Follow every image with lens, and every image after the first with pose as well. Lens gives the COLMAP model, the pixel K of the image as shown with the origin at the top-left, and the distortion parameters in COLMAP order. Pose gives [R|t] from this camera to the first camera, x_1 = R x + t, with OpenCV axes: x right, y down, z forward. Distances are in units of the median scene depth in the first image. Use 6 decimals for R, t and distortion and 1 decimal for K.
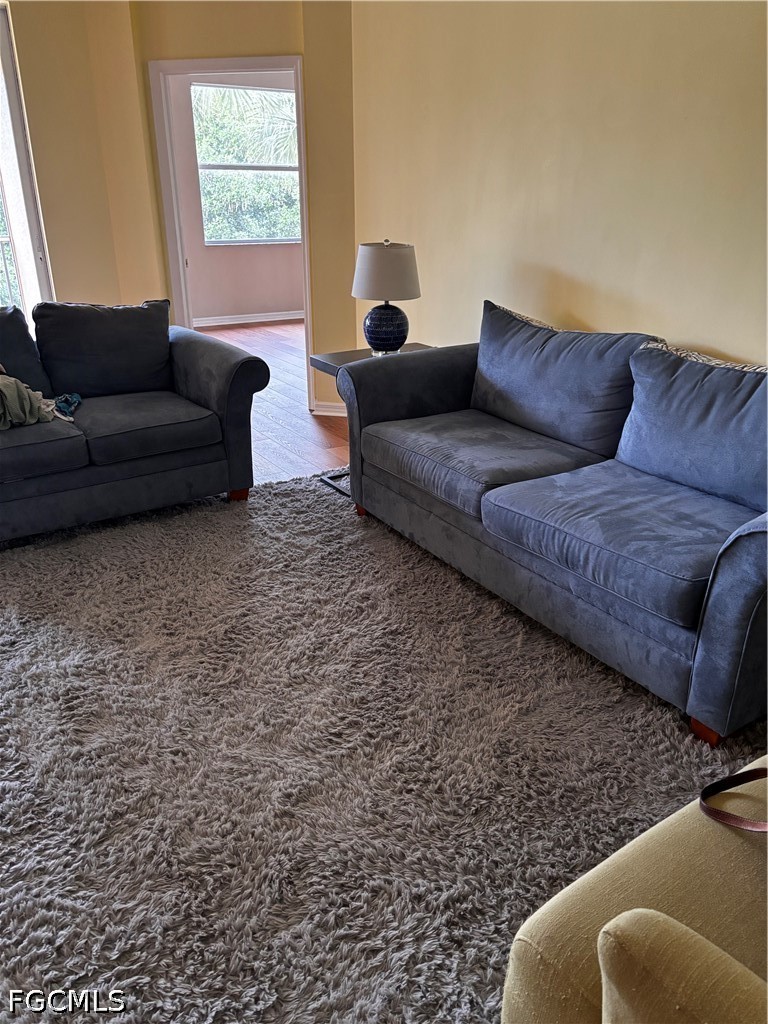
lens RADIAL K [[776.0, 0, 380.9], [0, 776.0, 517.5], [0, 0, 1]] dist [0.130852, -0.135853]
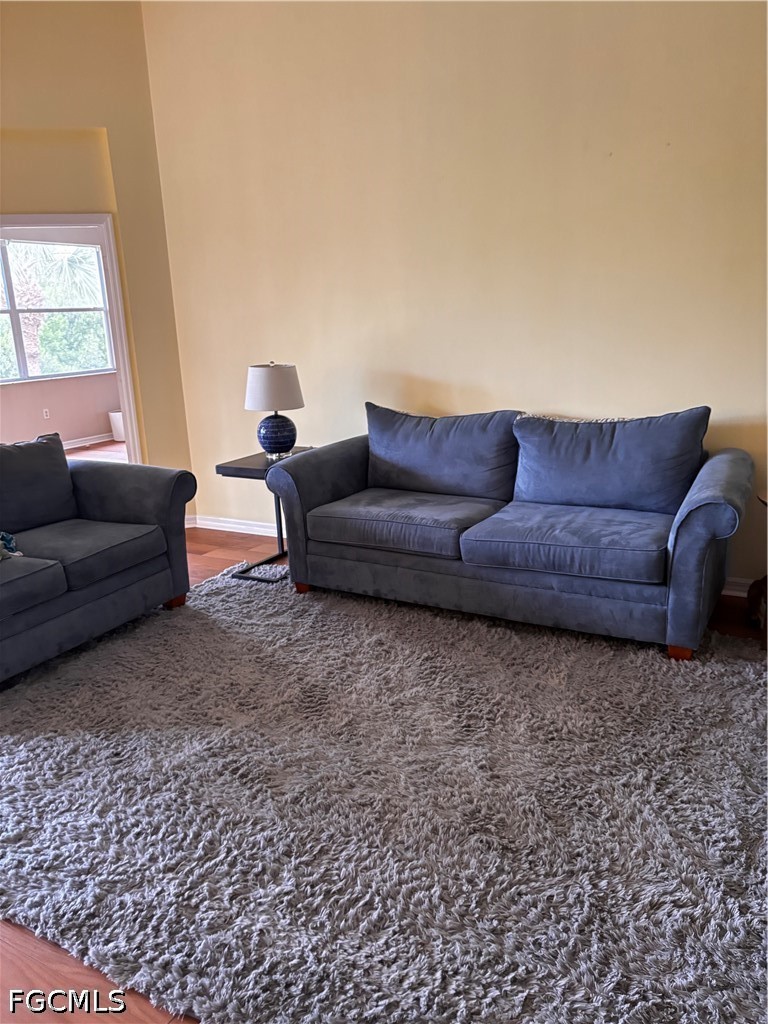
lens RADIAL K [[776.0, 0, 380.9], [0, 776.0, 517.5], [0, 0, 1]] dist [0.130852, -0.135853]
pose [[0.883304, -0.157126, 0.441685, -0.490340], [0.222543, 0.969774, -0.100064, 0.035083], [-0.412612, 0.186681, 0.891573, -0.087635]]
